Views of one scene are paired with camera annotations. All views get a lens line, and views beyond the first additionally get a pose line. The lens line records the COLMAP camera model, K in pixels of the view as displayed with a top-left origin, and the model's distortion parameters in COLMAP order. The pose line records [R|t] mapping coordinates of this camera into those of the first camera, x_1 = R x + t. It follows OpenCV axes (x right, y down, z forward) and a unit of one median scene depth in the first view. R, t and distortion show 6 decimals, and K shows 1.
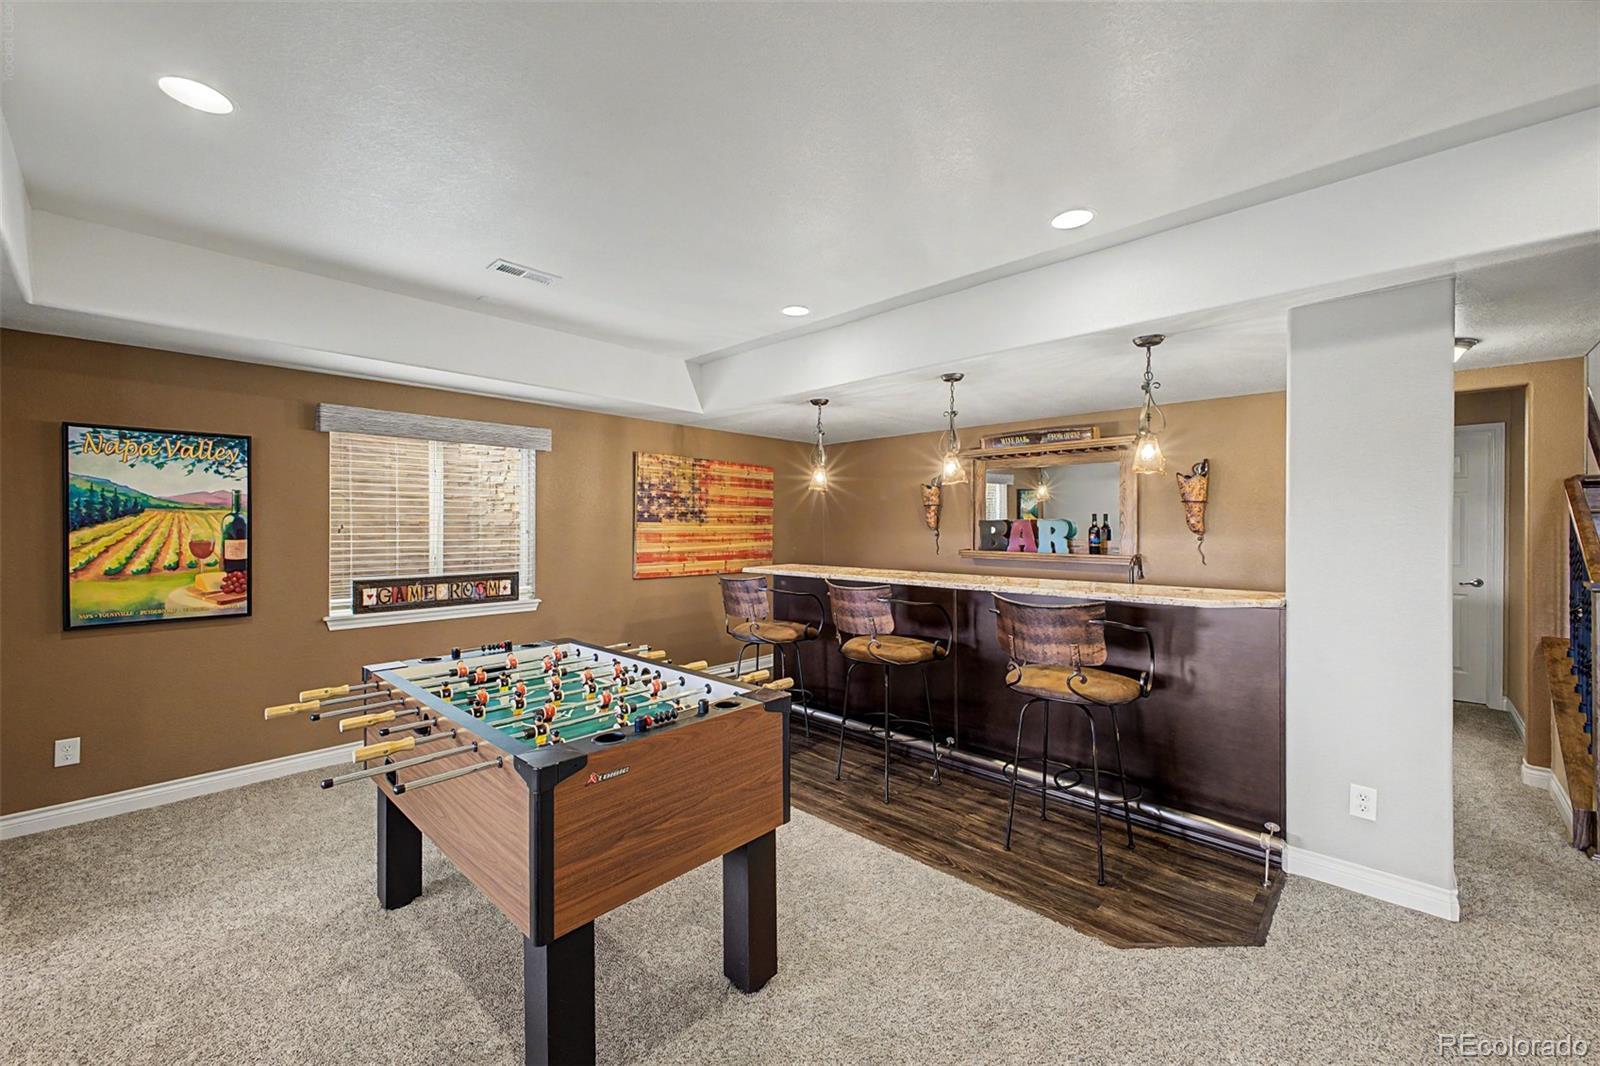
lens RADIAL K [[628.6, 0, 801.4], [0, 628.6, 530.8], [0, 0, 1]] dist [0.018012, -0.003787]
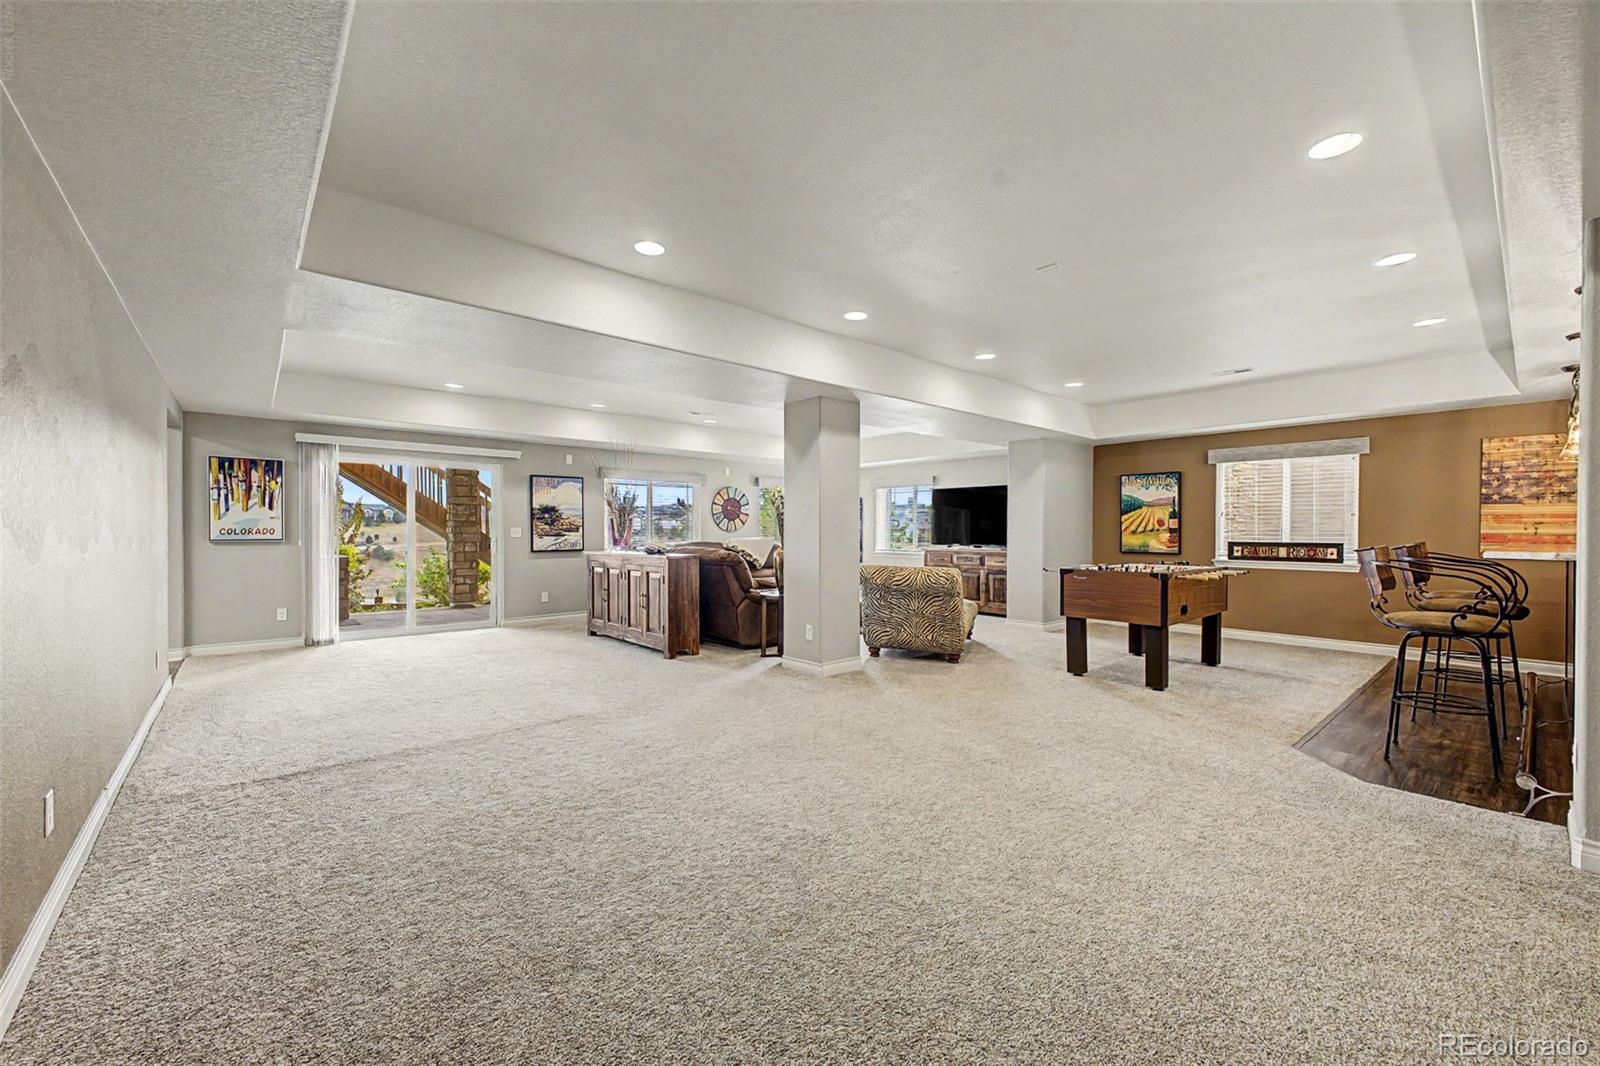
lens RADIAL K [[628.6, 0, 799.9], [0, 628.6, 533.6], [0, 0, 1]] dist [0.018012, -0.003787]
pose [[-0.093670, 0.007463, -0.995575, 1.232035], [-0.010186, 0.999912, 0.008454, 0.051214], [0.995551, 0.010933, -0.093586, -0.074875]]
